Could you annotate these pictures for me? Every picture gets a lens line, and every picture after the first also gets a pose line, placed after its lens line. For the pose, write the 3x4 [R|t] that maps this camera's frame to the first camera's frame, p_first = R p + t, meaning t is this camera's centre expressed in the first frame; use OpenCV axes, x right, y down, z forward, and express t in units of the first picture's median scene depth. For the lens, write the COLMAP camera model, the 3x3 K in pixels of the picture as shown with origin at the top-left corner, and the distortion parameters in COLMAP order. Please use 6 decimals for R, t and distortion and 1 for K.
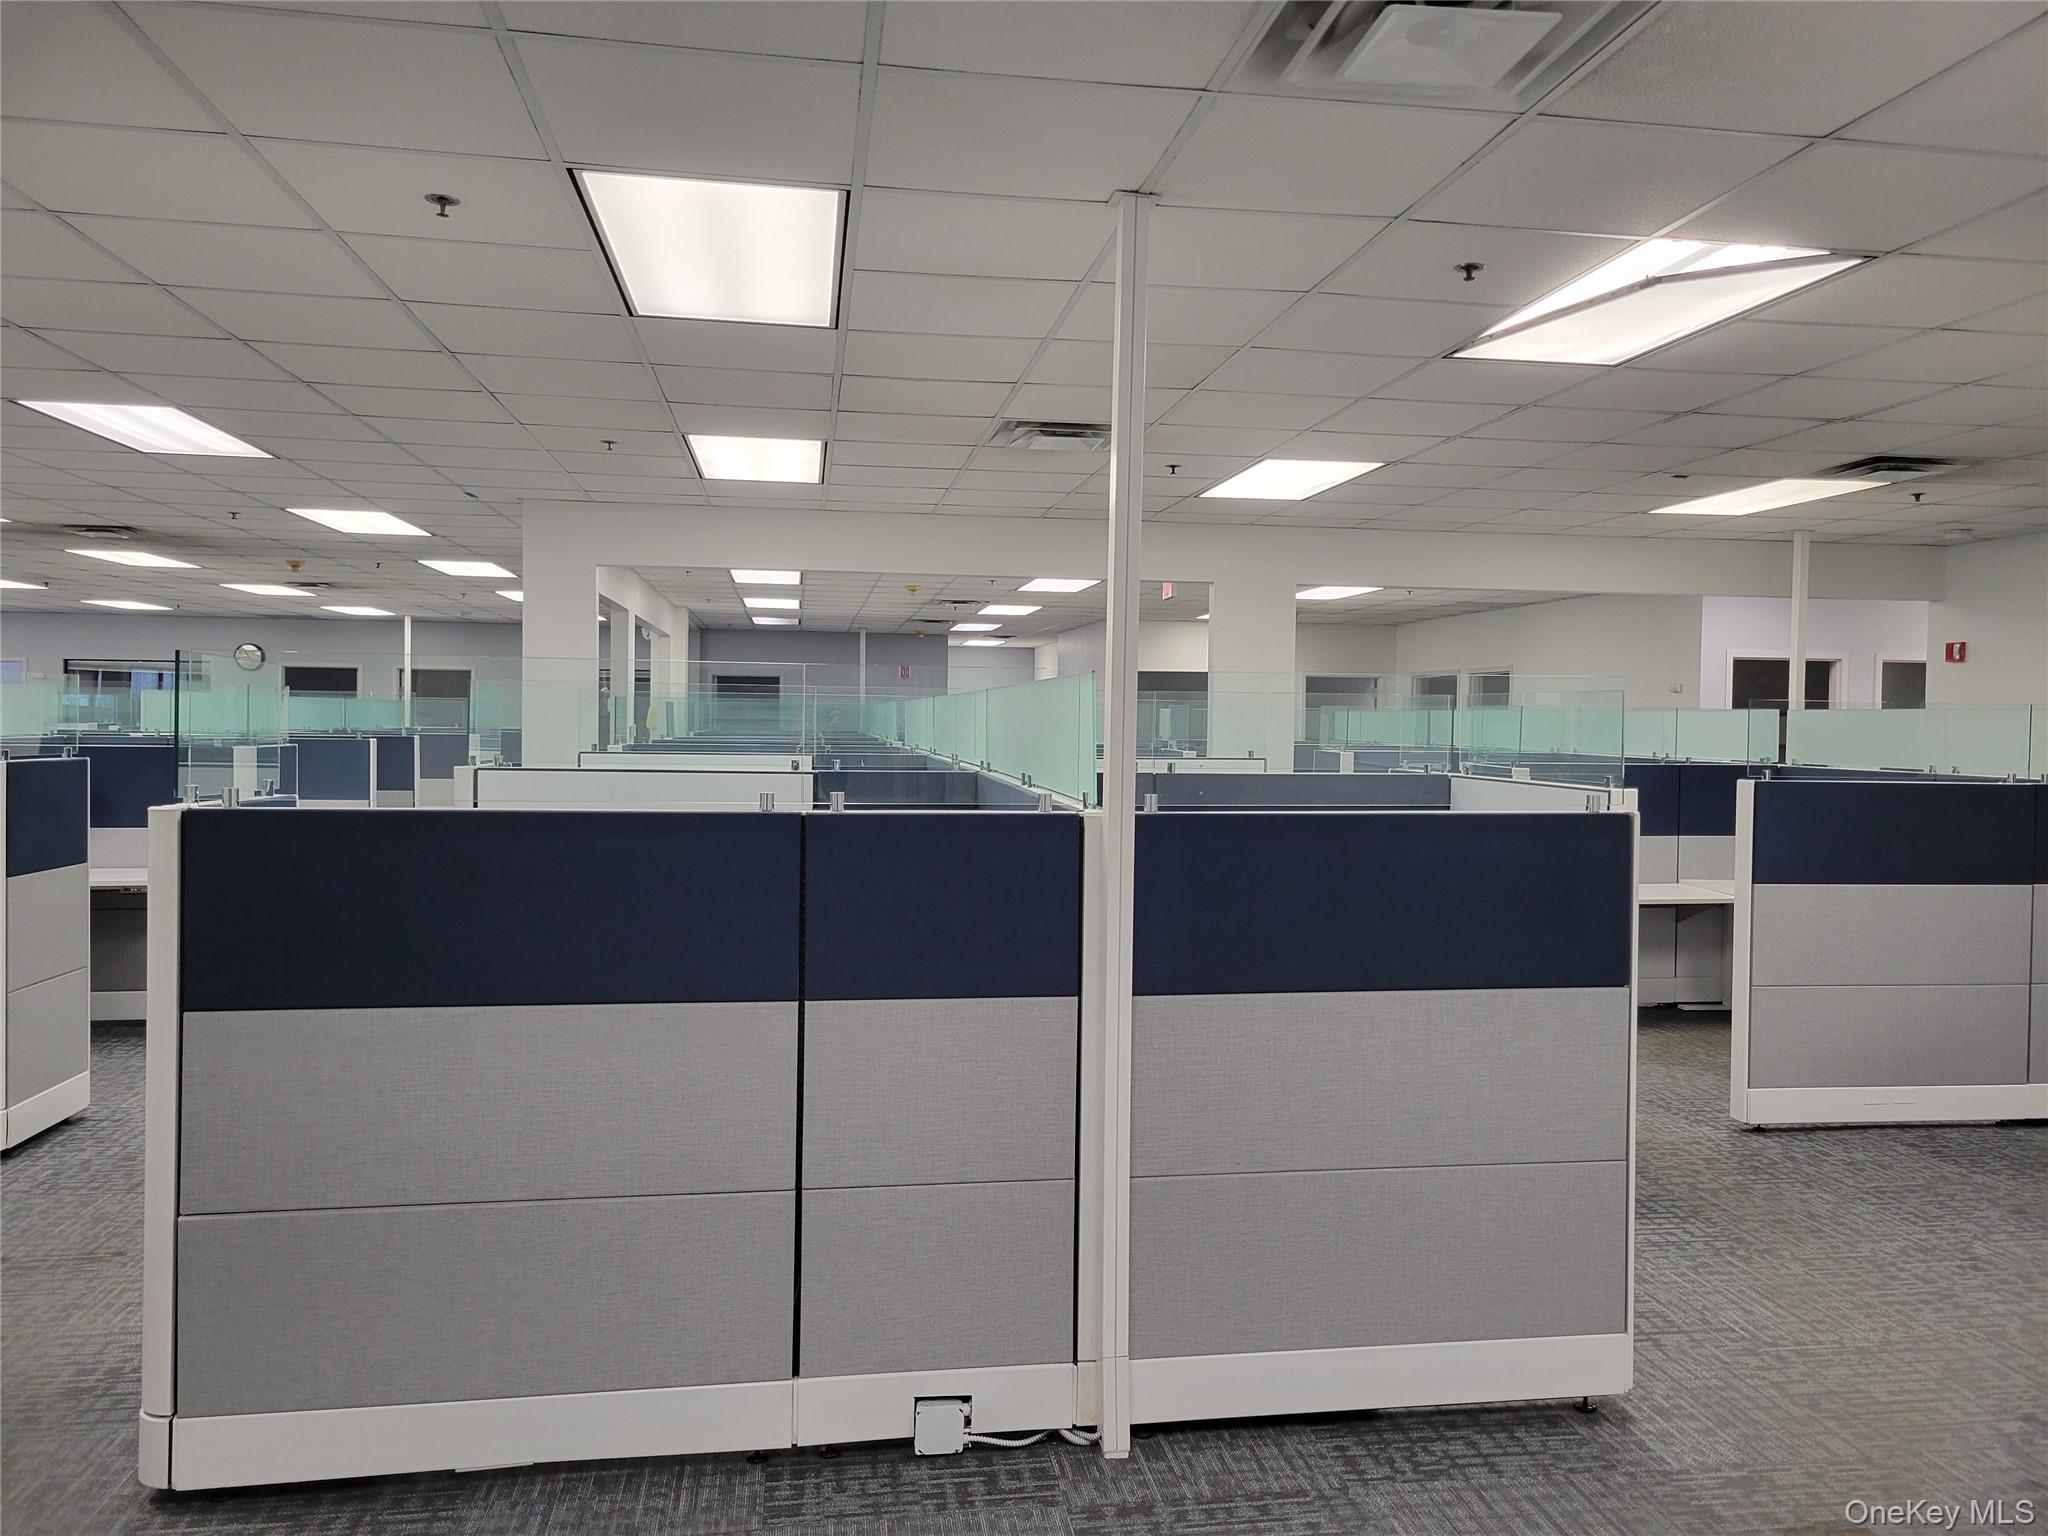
lens RADIAL K [[1537.7, 0, 1040.4], [0, 1537.7, 750.9], [0, 0, 1]] dist [0.066971, -0.047501]
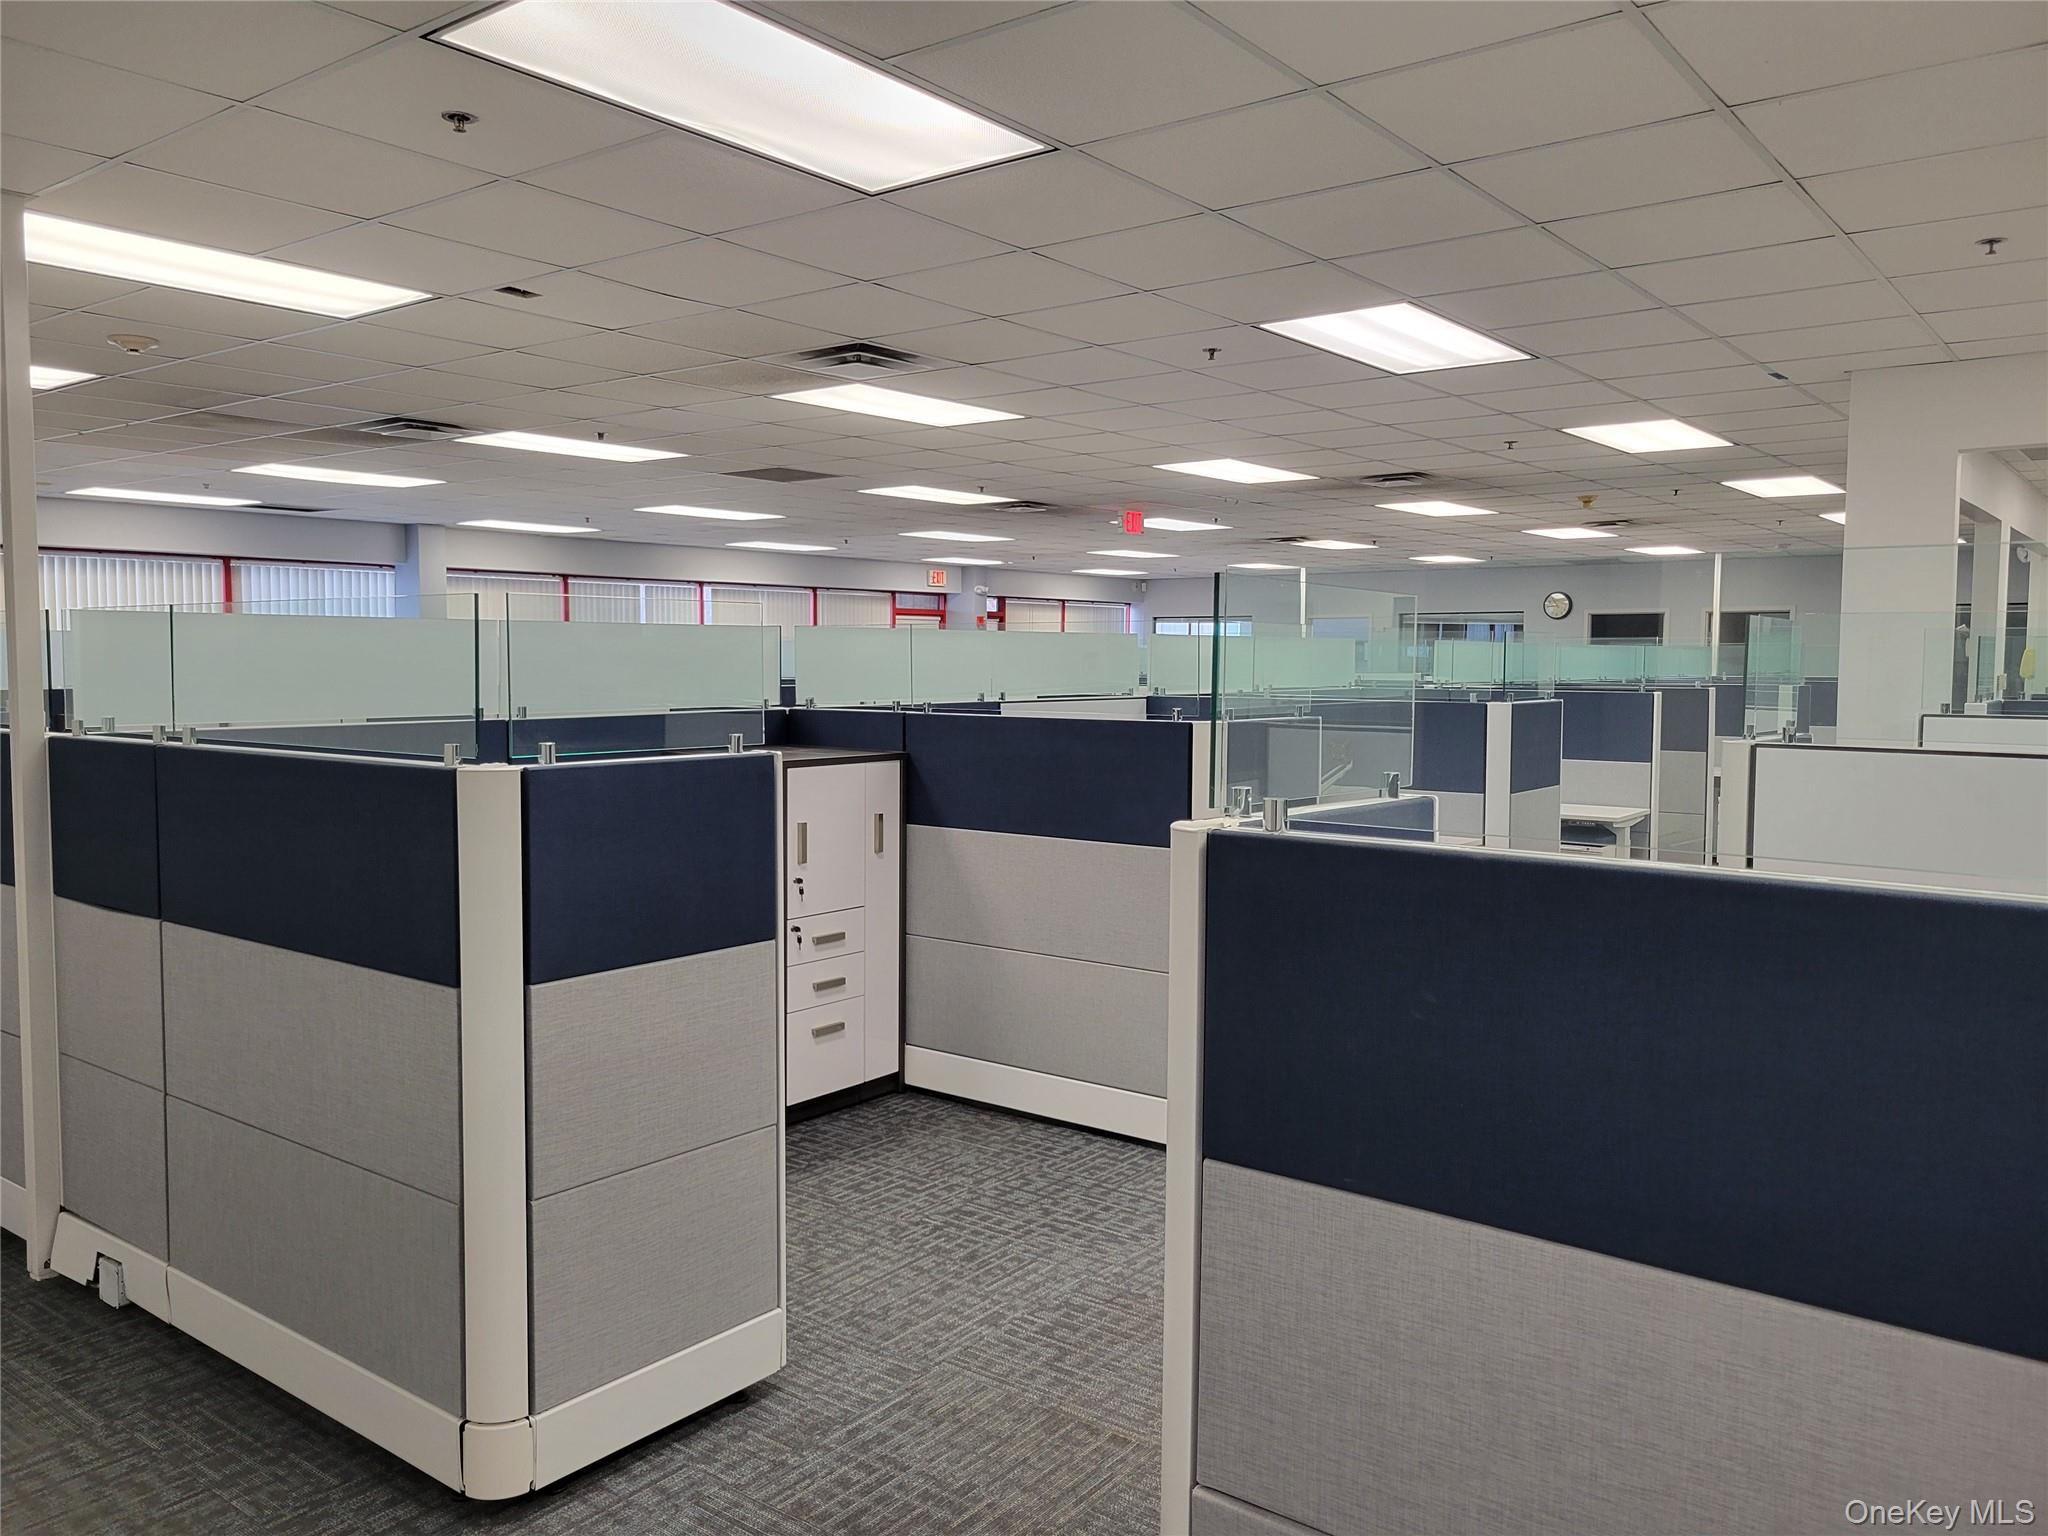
lens RADIAL K [[1537.7, 0, 1043.8], [0, 1537.7, 752.8], [0, 0, 1]] dist [0.066971, -0.047501]
pose [[0.694422, 0.036733, -0.718630, -0.038191], [-0.011327, 0.999130, 0.040125, -0.004038], [0.719479, -0.019724, 0.694234, 0.130885]]
